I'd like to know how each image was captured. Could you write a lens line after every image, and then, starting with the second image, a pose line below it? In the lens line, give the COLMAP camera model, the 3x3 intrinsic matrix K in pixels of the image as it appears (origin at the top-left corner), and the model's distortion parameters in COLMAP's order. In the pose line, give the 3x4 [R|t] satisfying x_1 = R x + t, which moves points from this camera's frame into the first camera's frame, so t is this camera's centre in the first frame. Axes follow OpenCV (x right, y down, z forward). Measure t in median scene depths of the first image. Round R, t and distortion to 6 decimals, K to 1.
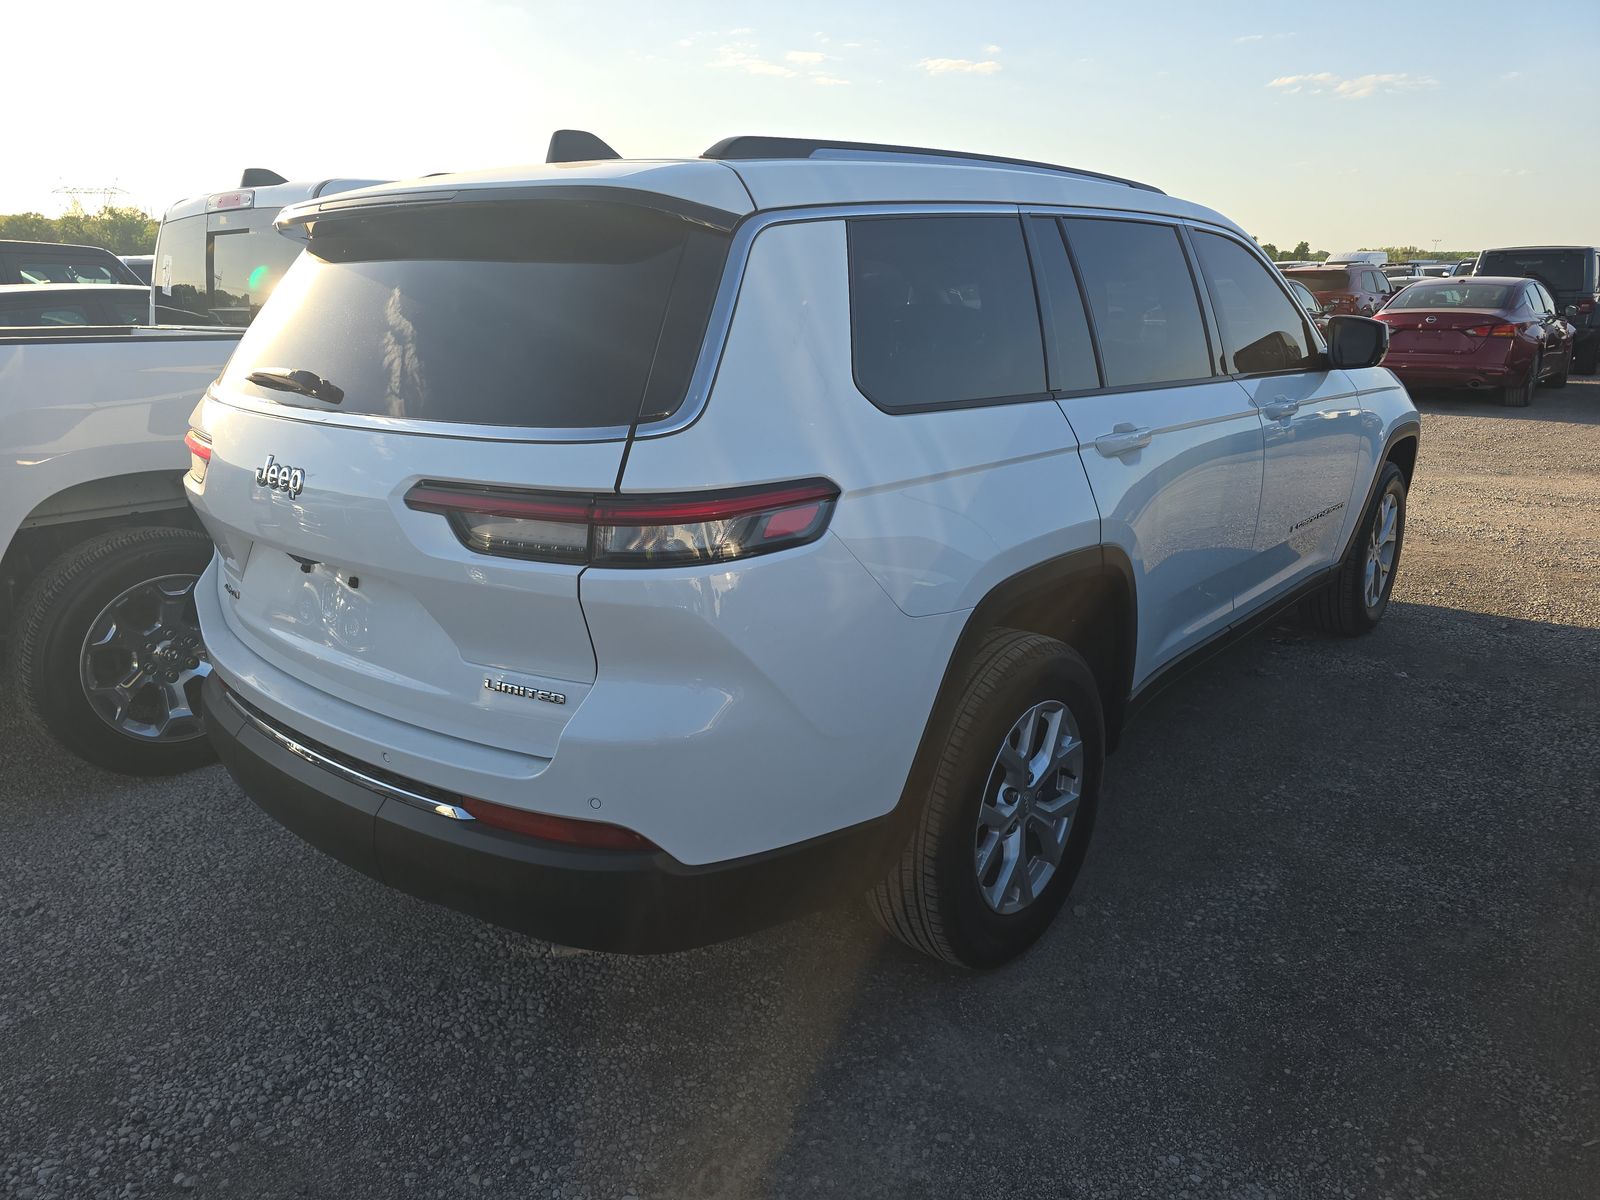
lens RADIAL K [[1088.0, 0, 800.0], [0, 1088.0, 600.0], [0, 0, 1]] dist [0.053448, -0.049832]
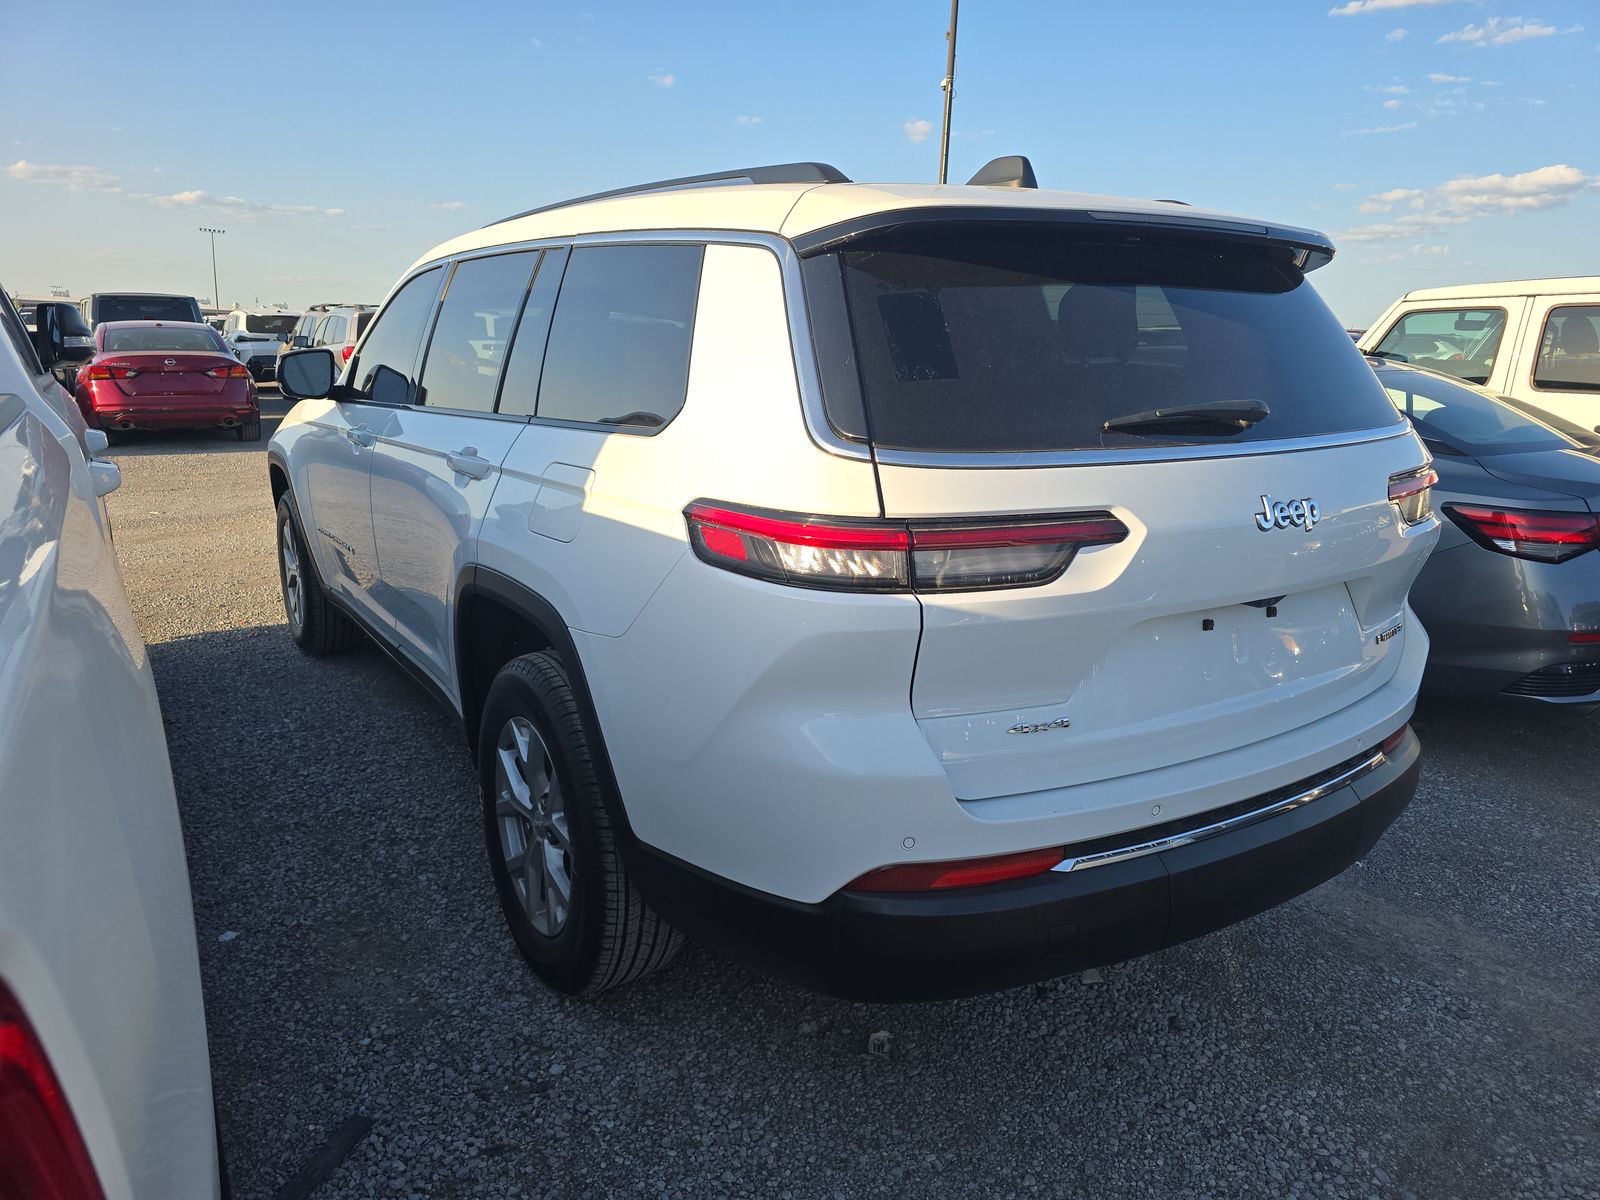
lens RADIAL K [[1088.0, 0, 800.0], [0, 1088.0, 600.0], [0, 0, 1]] dist [0.053448, -0.049832]
pose [[0.283631, -0.219037, 0.933582, -1.351541], [0.253567, 0.956041, 0.147271, -0.259967], [-0.924801, 0.194955, 0.326704, 1.004224]]
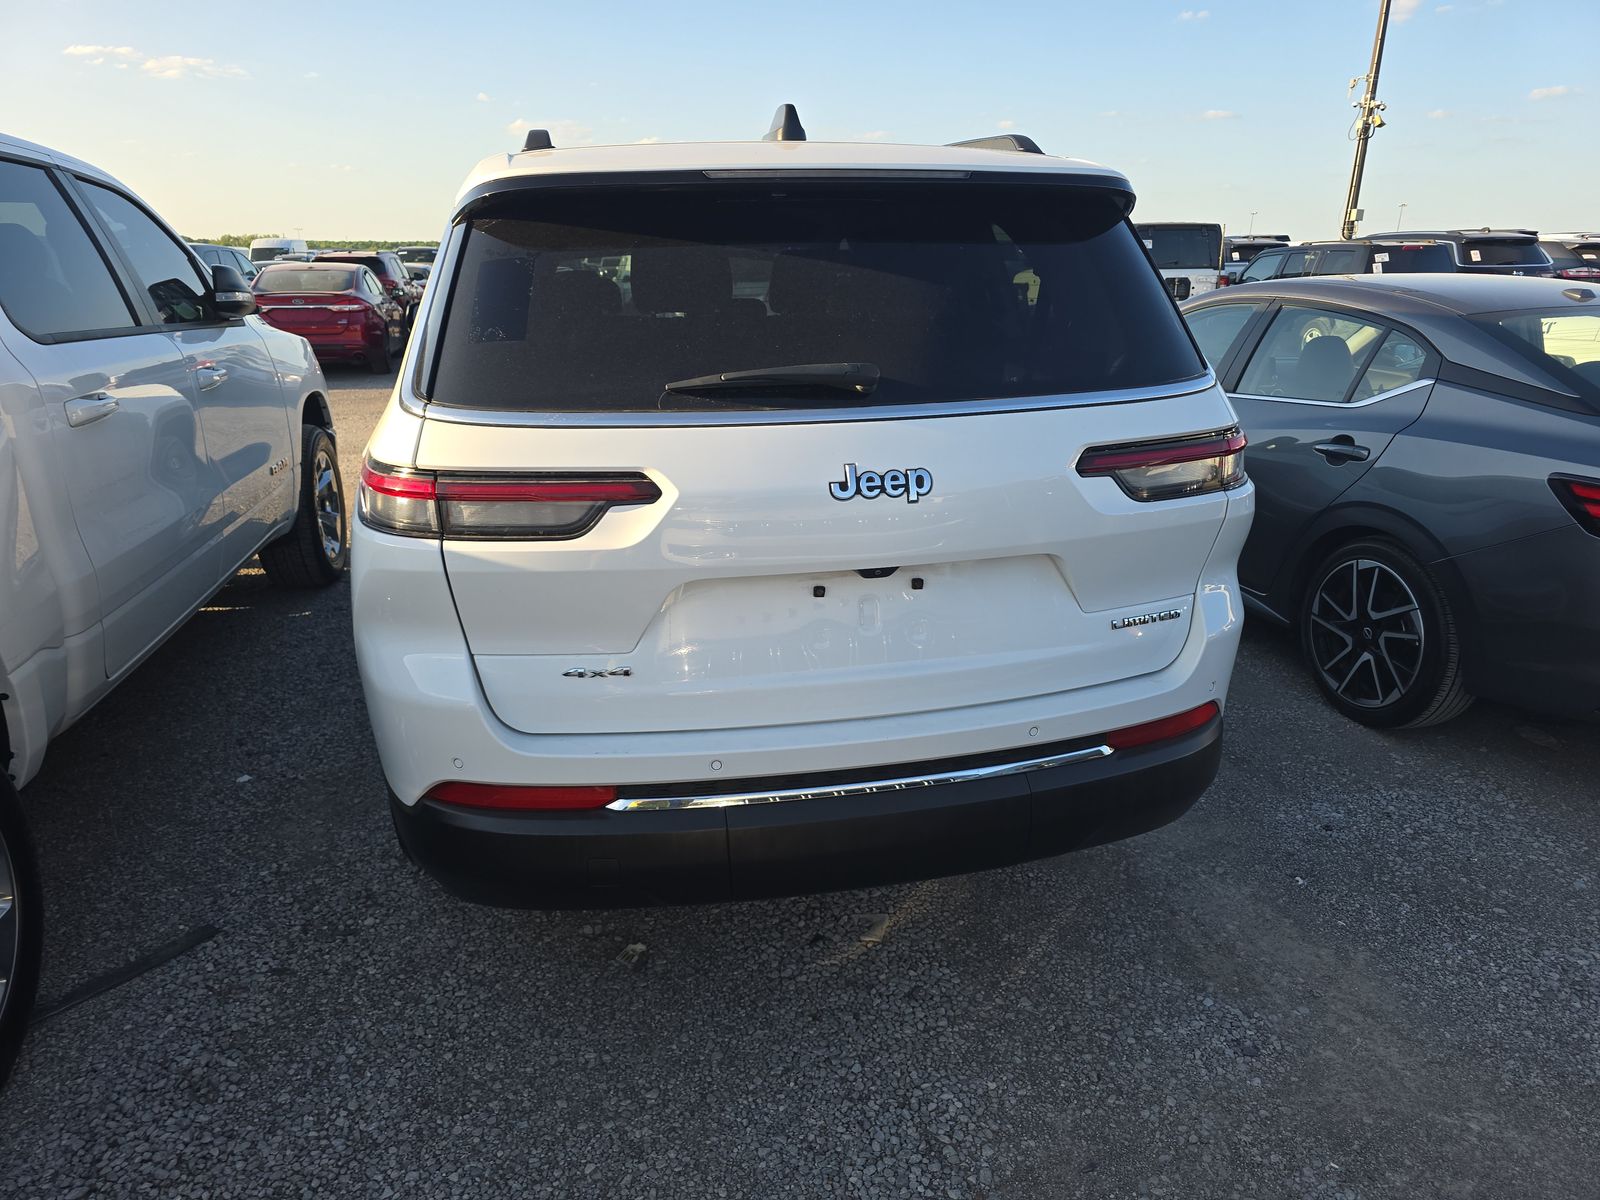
lens RADIAL K [[1088.0, 0, 800.0], [0, 1088.0, 600.0], [0, 0, 1]] dist [0.053448, -0.049832]
pose [[0.598800, -0.236809, 0.765088, -1.116520], [0.228098, 0.966150, 0.120520, -0.130081], [-0.767730, 0.102348, 0.632547, 0.457657]]
